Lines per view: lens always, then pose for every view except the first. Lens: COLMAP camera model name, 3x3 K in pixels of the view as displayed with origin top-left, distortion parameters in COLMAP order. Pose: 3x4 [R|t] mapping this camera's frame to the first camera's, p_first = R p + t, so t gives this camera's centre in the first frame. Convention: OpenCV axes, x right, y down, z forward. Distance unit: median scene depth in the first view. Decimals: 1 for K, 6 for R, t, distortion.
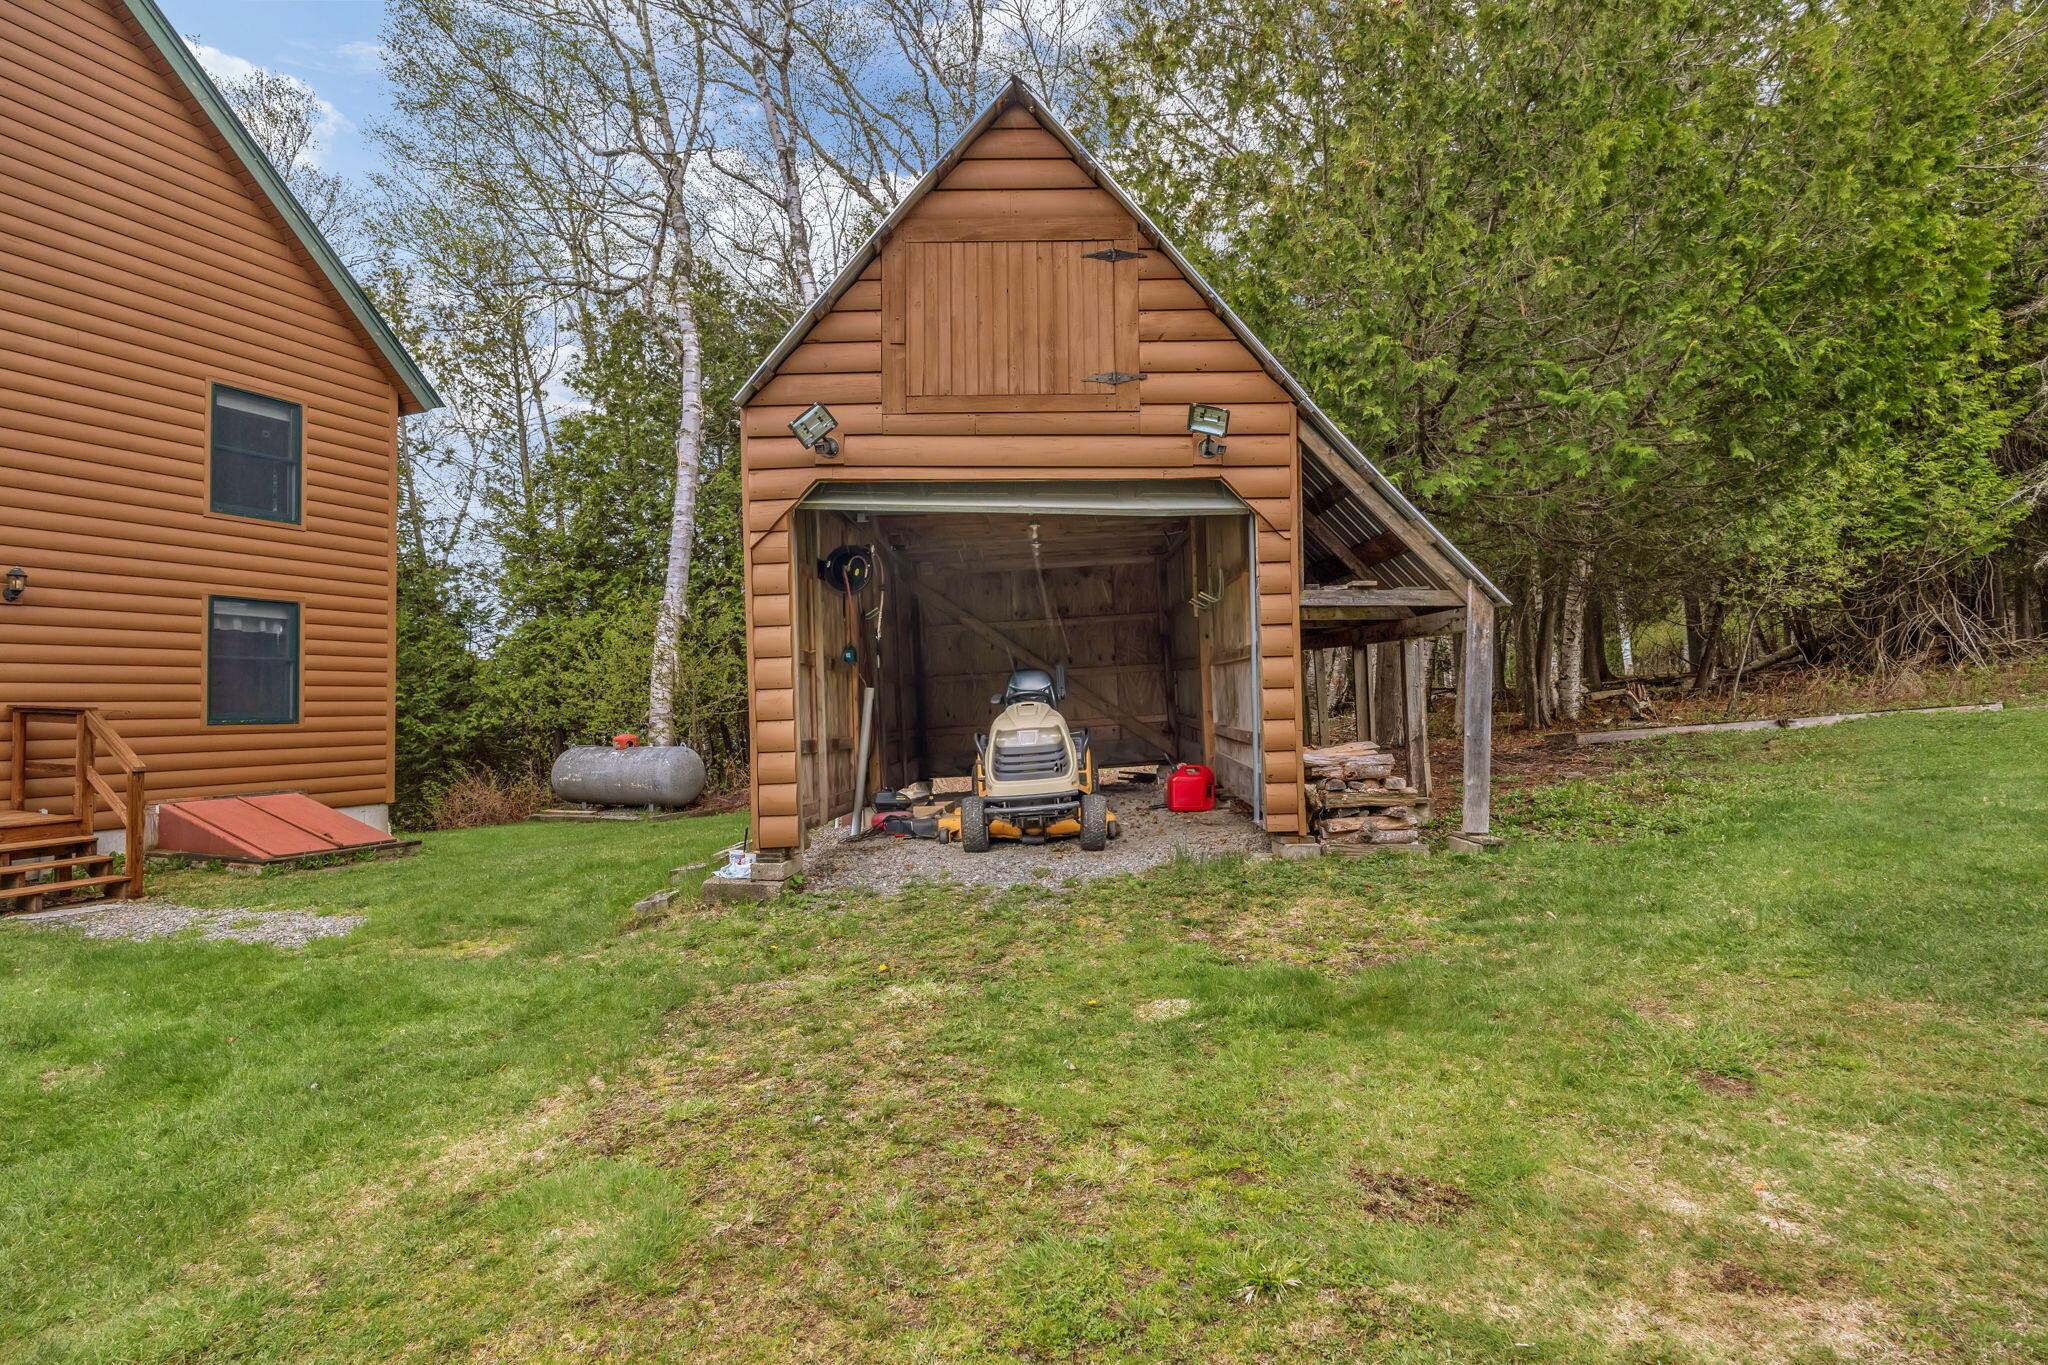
lens RADIAL K [[1016.0, 0, 1059.7], [0, 1016.0, 678.2], [0, 0, 1]] dist [0.000240, -0.000888]
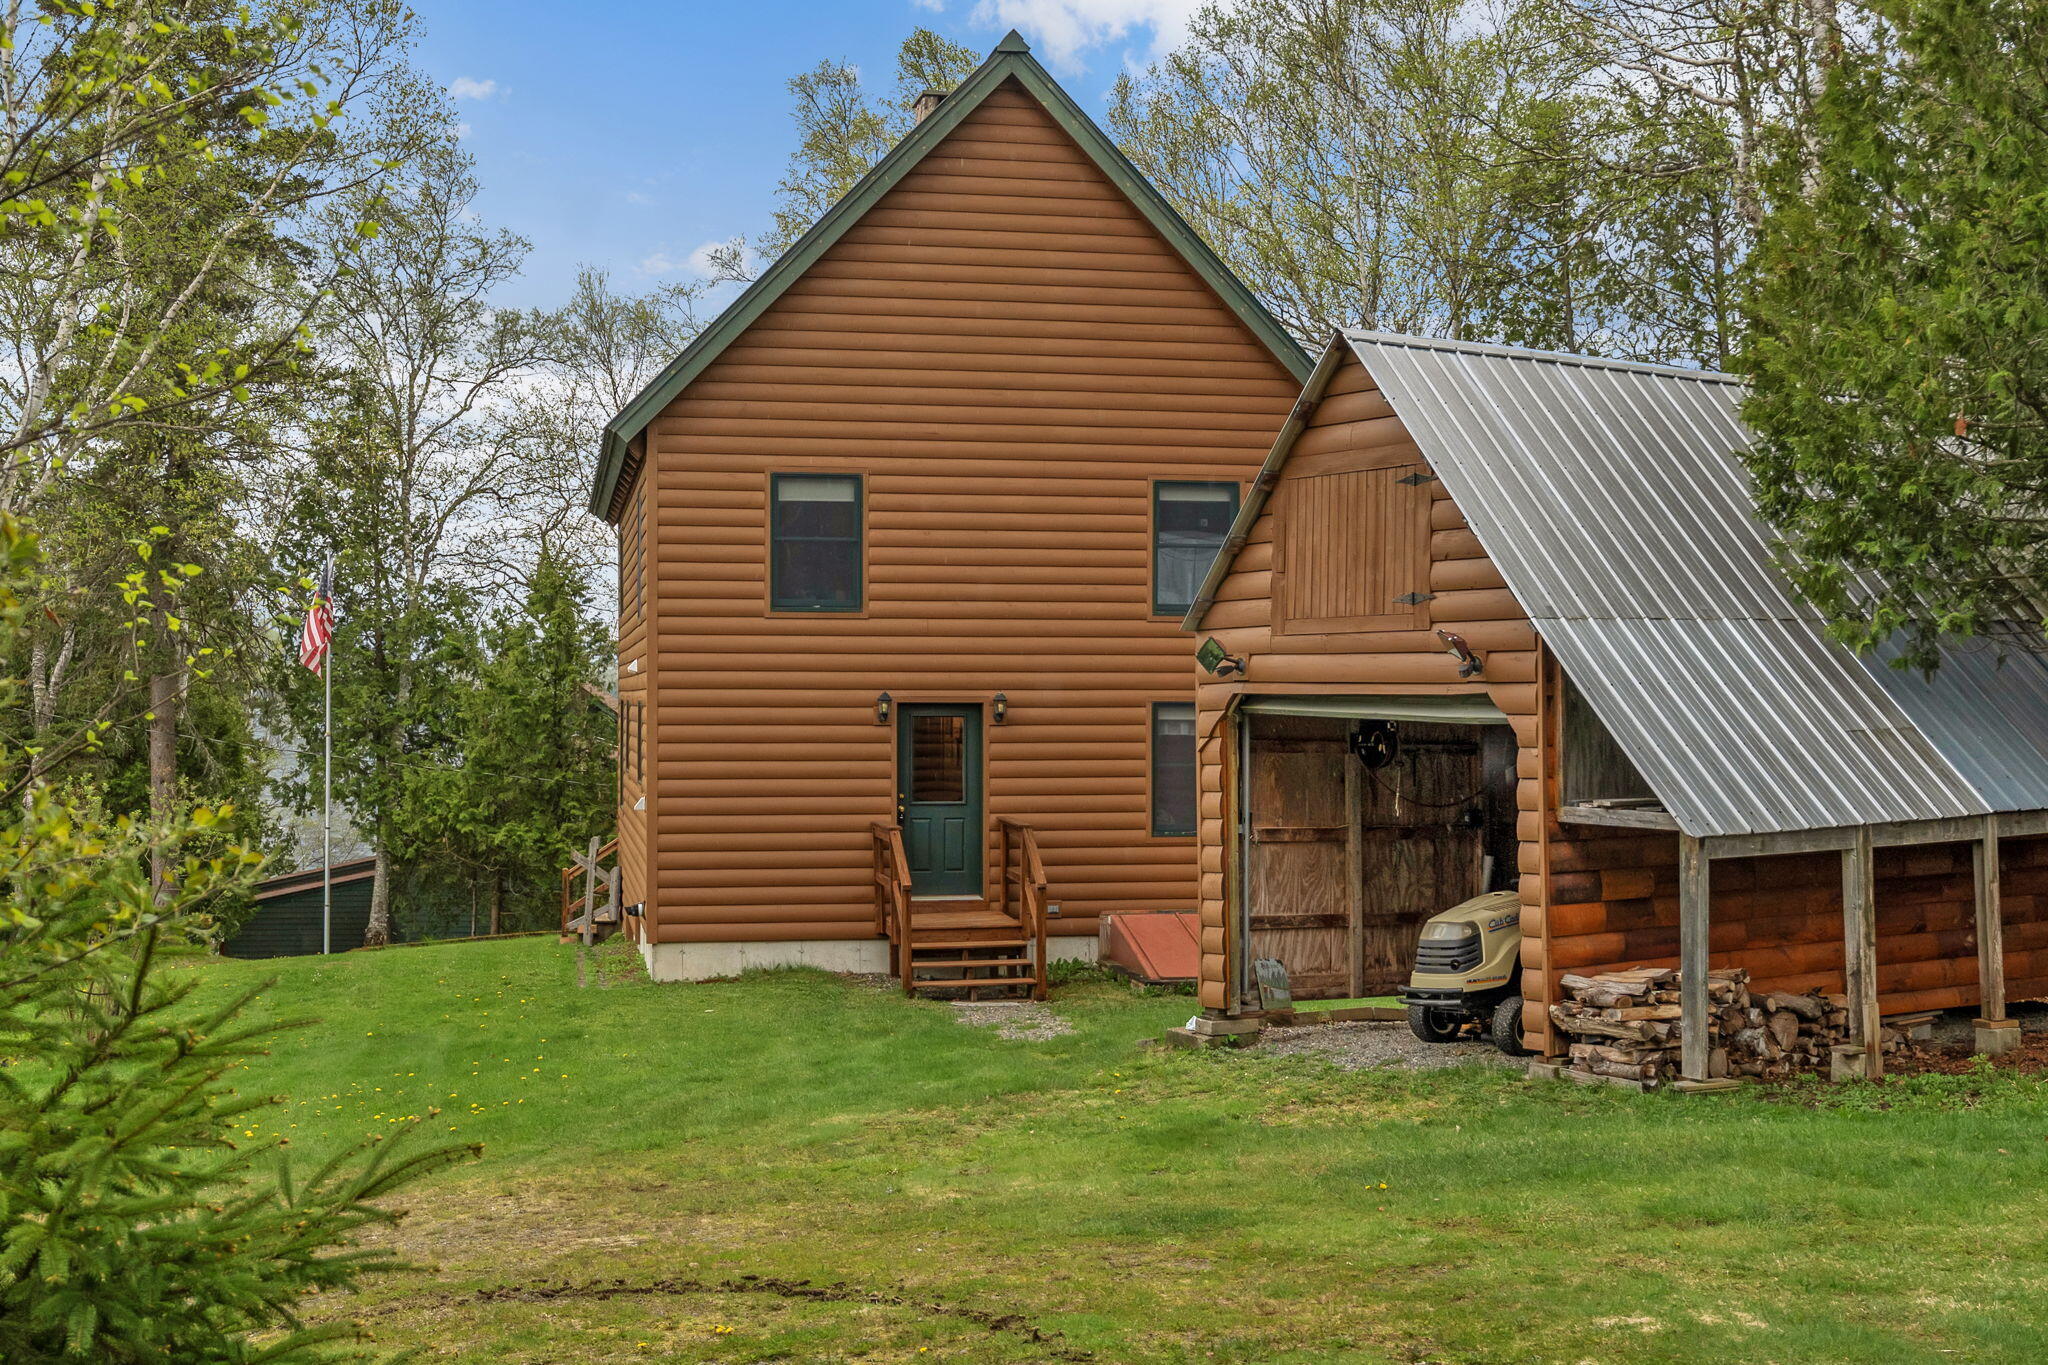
lens RADIAL K [[2581.7, 0, 1026.6], [0, 2581.7, 683.3], [0, 0, 1]] dist [0.027572, -0.276580]
pose [[0.546206, 0.008034, -0.837612, 2.033067], [0.012561, 0.999763, 0.017780, -0.255090], [0.837557, -0.020232, 0.545976, -0.776413]]
